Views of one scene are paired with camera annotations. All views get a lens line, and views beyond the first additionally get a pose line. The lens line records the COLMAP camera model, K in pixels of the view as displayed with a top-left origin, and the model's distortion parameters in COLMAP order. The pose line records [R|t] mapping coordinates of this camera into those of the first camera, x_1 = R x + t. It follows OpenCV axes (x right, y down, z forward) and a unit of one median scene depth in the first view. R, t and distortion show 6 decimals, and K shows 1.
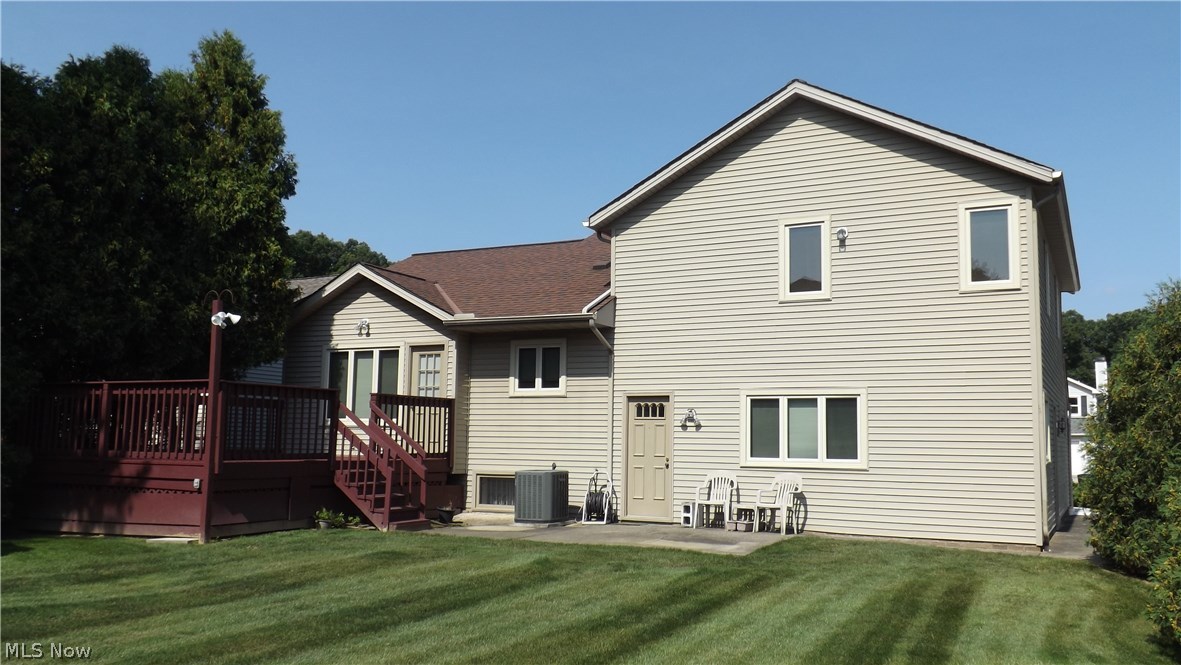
lens RADIAL K [[972.4, 0, 593.2], [0, 972.4, 361.8], [0, 0, 1]] dist [0.002558, 0.038240]
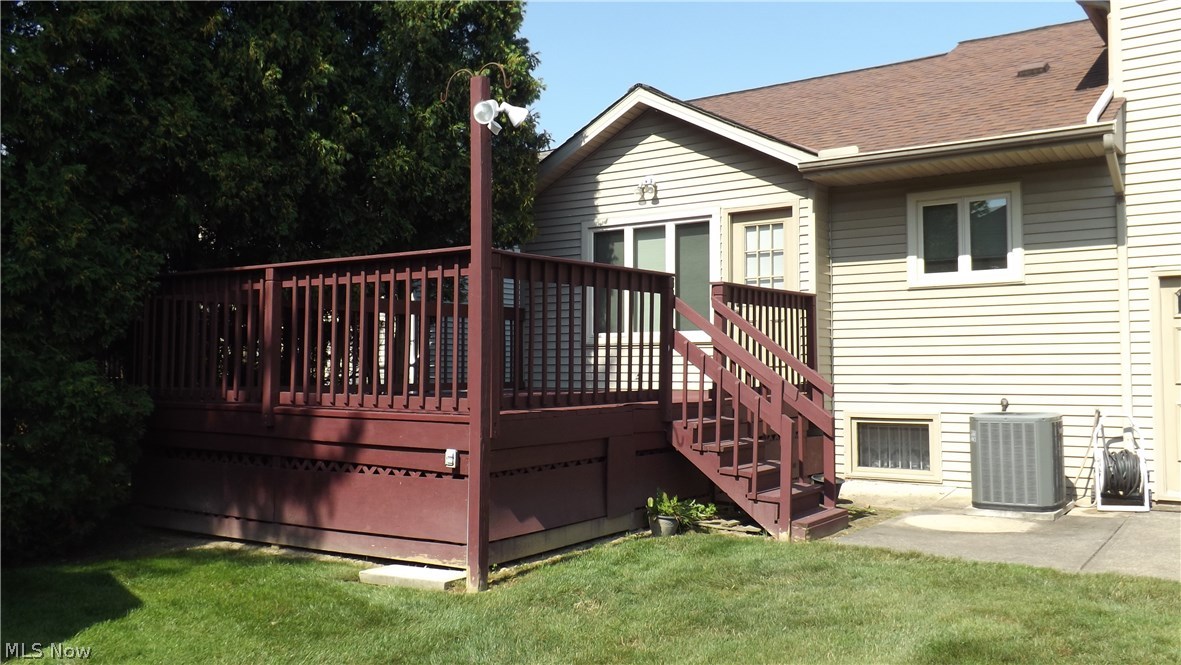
lens RADIAL K [[944.2, 0, 590.5], [0, 944.2, 332.5], [0, 0, 1]] dist [0.007906, 0.002893]
pose [[0.989241, -0.024140, -0.144288, -0.208545], [0.030827, 0.998543, 0.044287, 0.033340], [0.143009, -0.048259, 0.988544, 0.423425]]
